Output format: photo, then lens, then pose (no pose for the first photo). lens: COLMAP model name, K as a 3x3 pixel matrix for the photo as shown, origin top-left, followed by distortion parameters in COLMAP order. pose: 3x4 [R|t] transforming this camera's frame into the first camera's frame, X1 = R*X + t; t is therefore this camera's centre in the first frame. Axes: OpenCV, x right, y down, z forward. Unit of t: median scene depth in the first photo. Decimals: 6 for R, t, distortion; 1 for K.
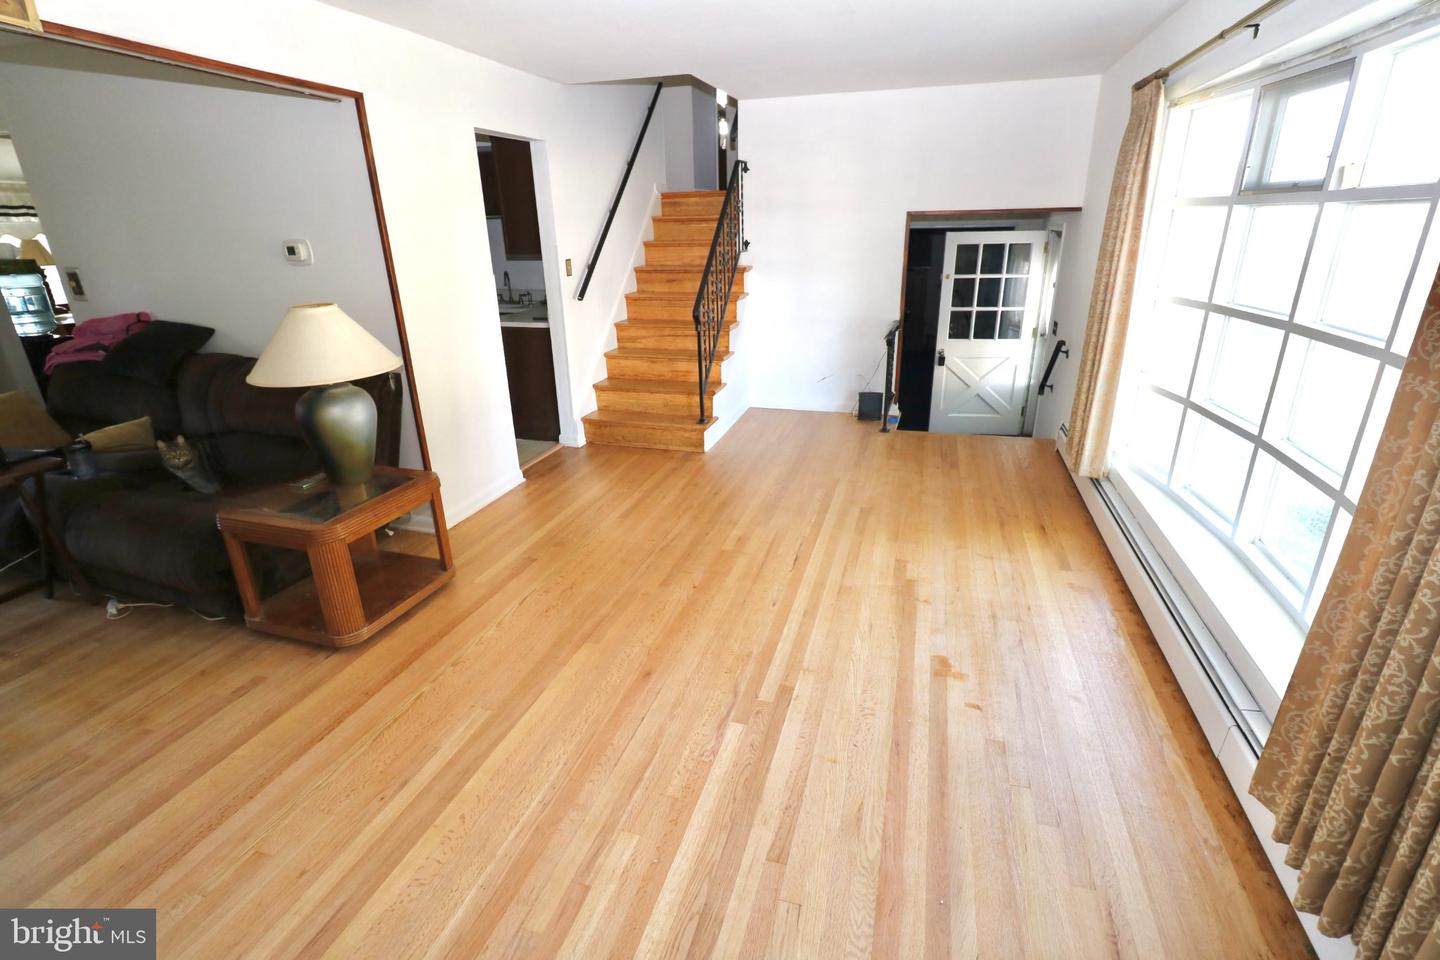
lens RADIAL K [[668.0, 0, 730.7], [0, 668.0, 472.5], [0, 0, 1]] dist [0.000920, 0.003153]
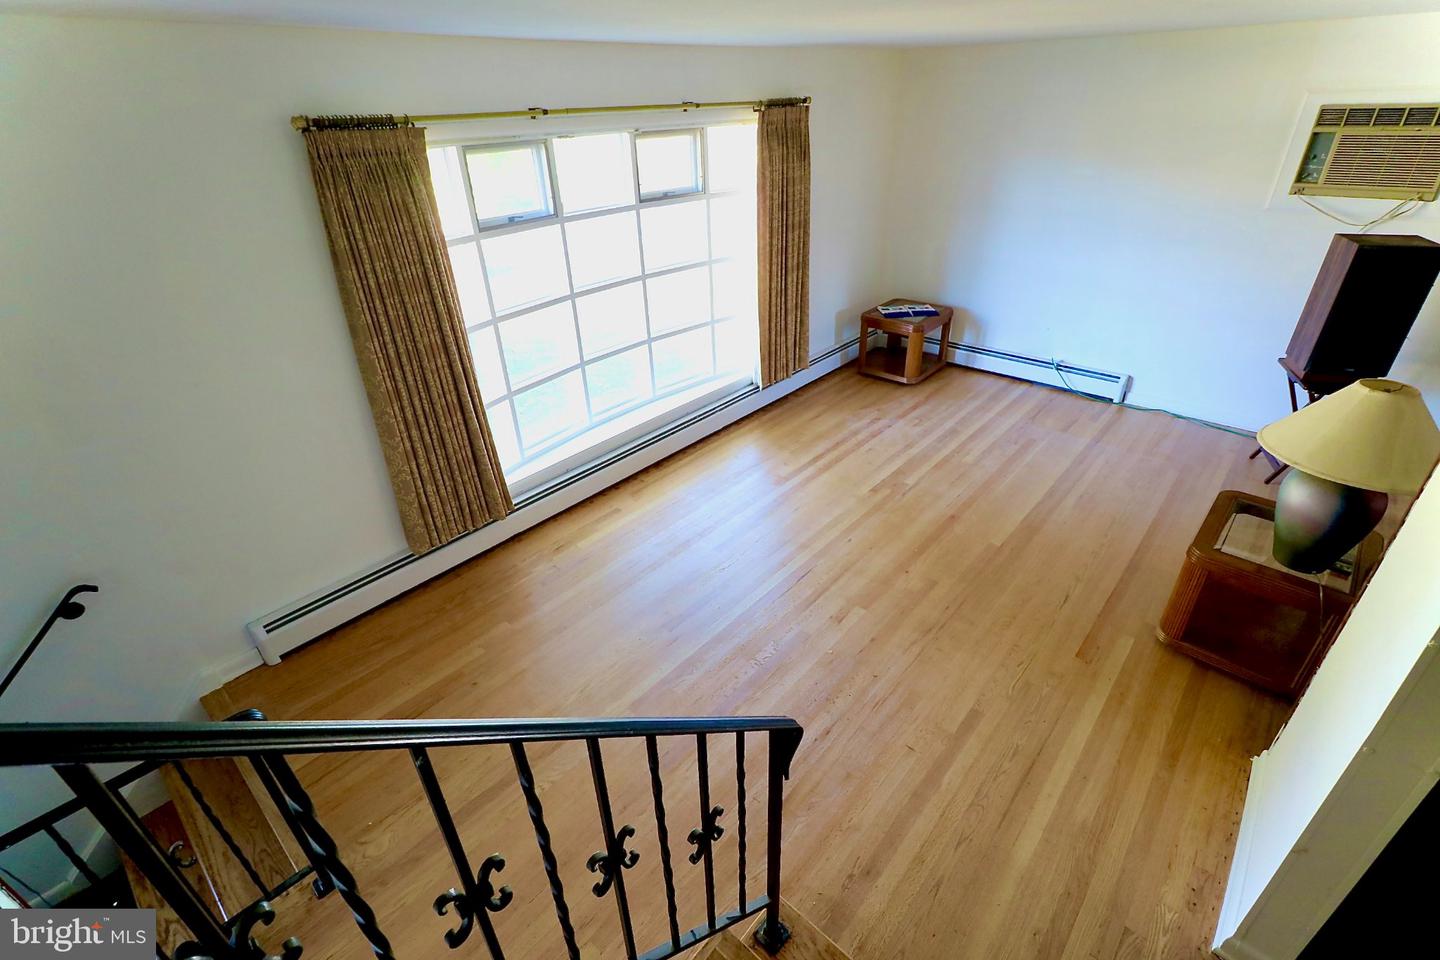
lens RADIAL K [[668.0, 0, 728.3], [0, 668.0, 479.6], [0, 0, 1]] dist [0.000920, 0.003153]
pose [[-0.904403, -0.180293, 0.386716, -0.186312], [0.186273, 0.648575, 0.738006, -0.810544], [-0.383872, 0.739490, -0.552989, 1.586956]]
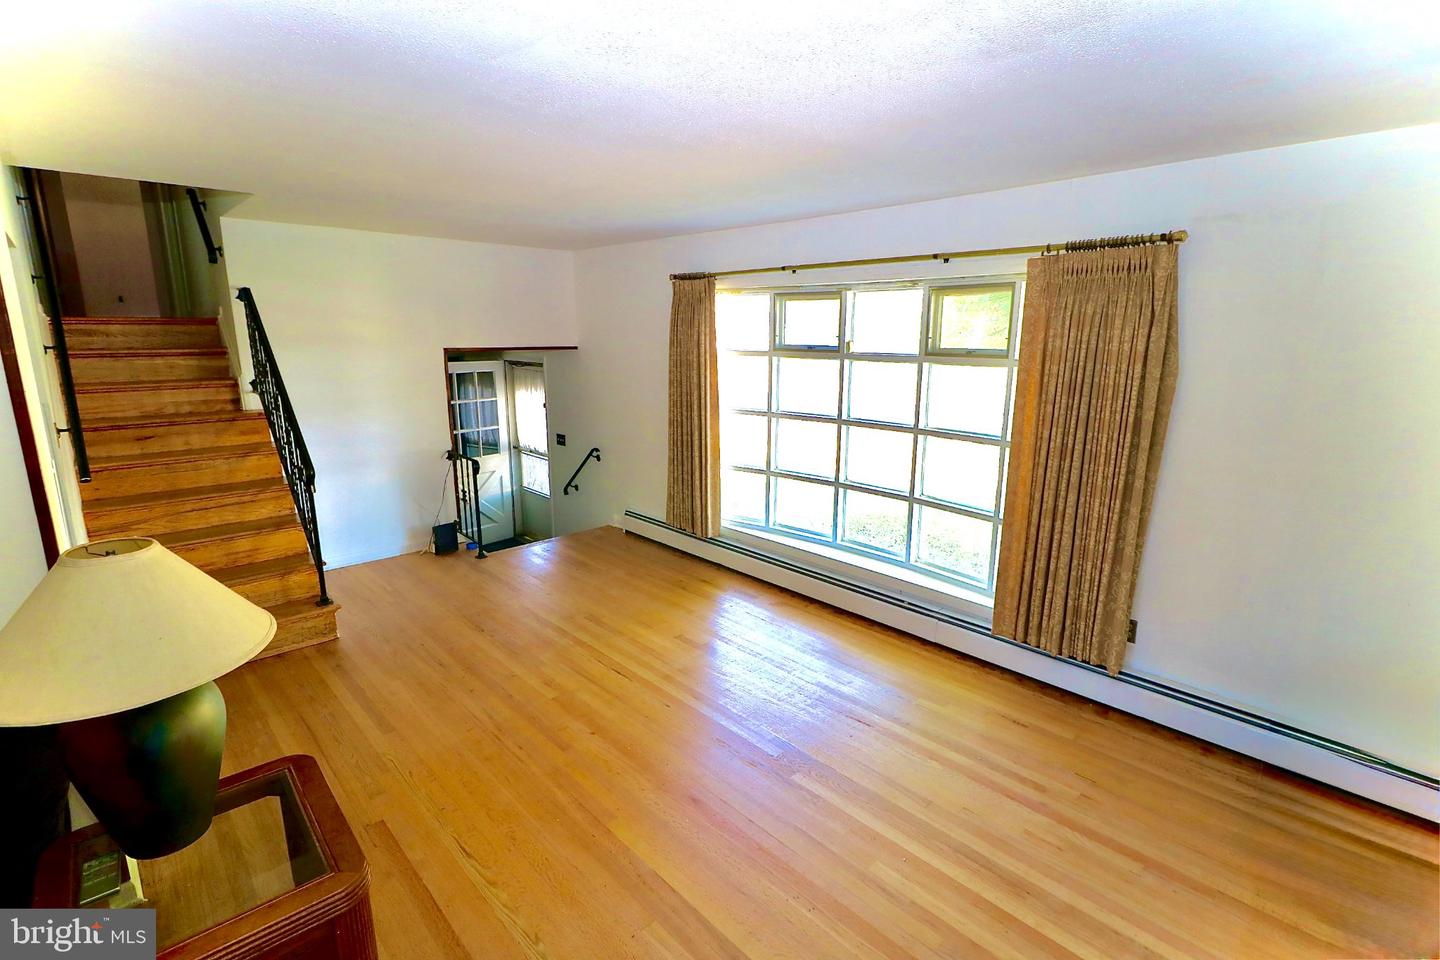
lens RADIAL K [[668.0, 0, 726.1], [0, 668.0, 482.1], [0, 0, 1]] dist [0.000920, 0.003153]
pose [[0.504720, -0.171228, 0.846132, -0.698350], [0.290337, 0.956707, 0.020417, -0.138917], [-0.812996, 0.235358, 0.532582, 0.227547]]
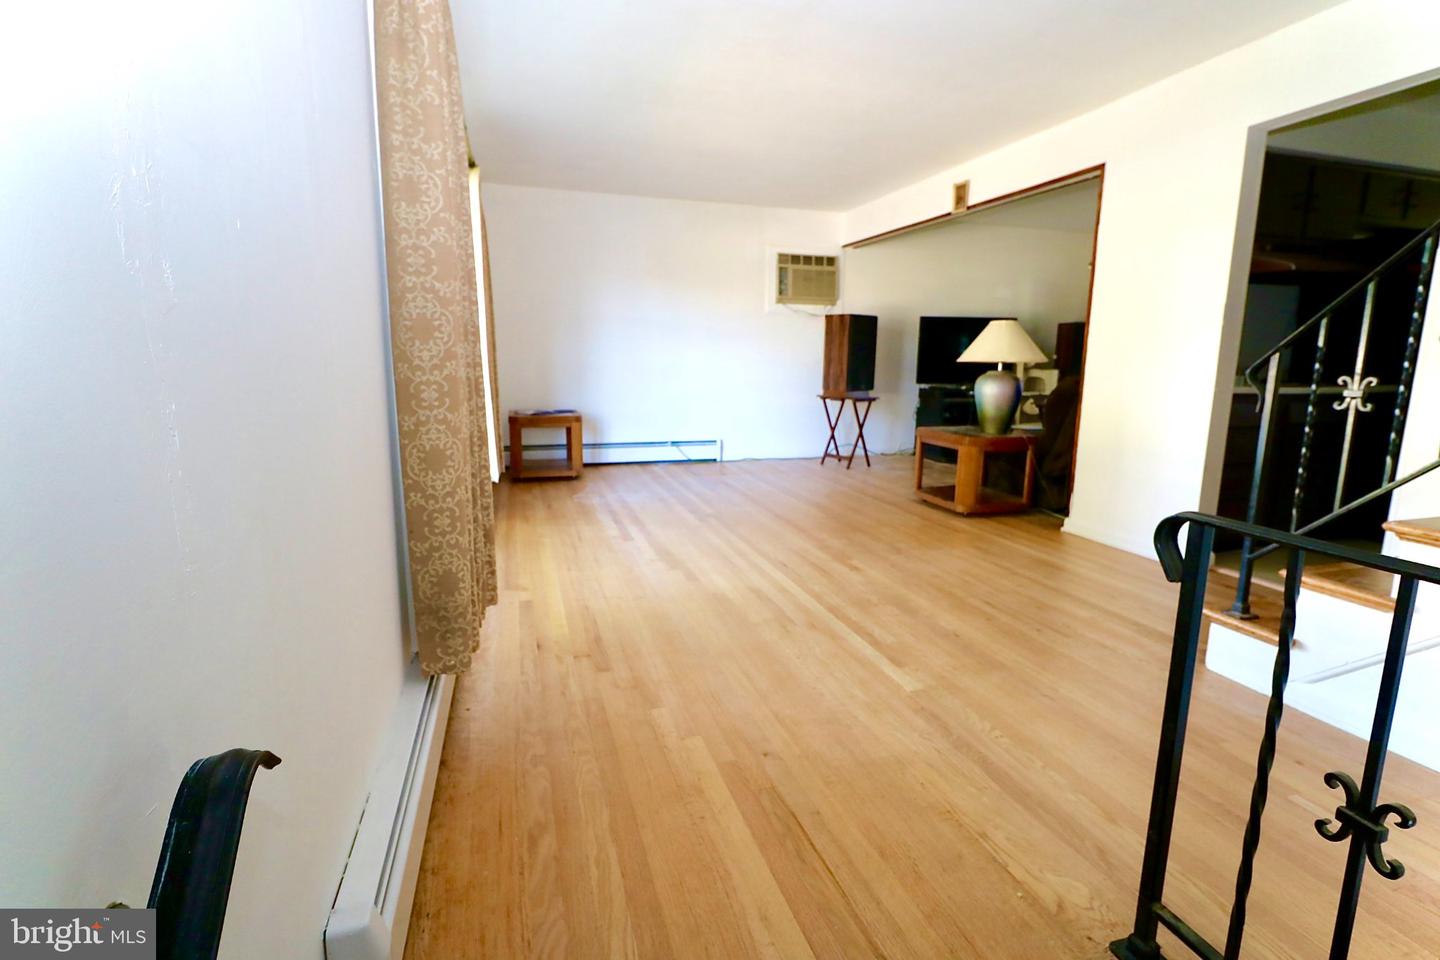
lens RADIAL K [[668.0, 0, 731.4], [0, 668.0, 479.0], [0, 0, 1]] dist [0.000920, 0.003153]
pose [[-0.830197, 0.108622, -0.546785, 0.742479], [-0.189018, 0.867884, 0.459401, -0.458452], [0.524448, 0.484746, -0.699983, 1.682575]]
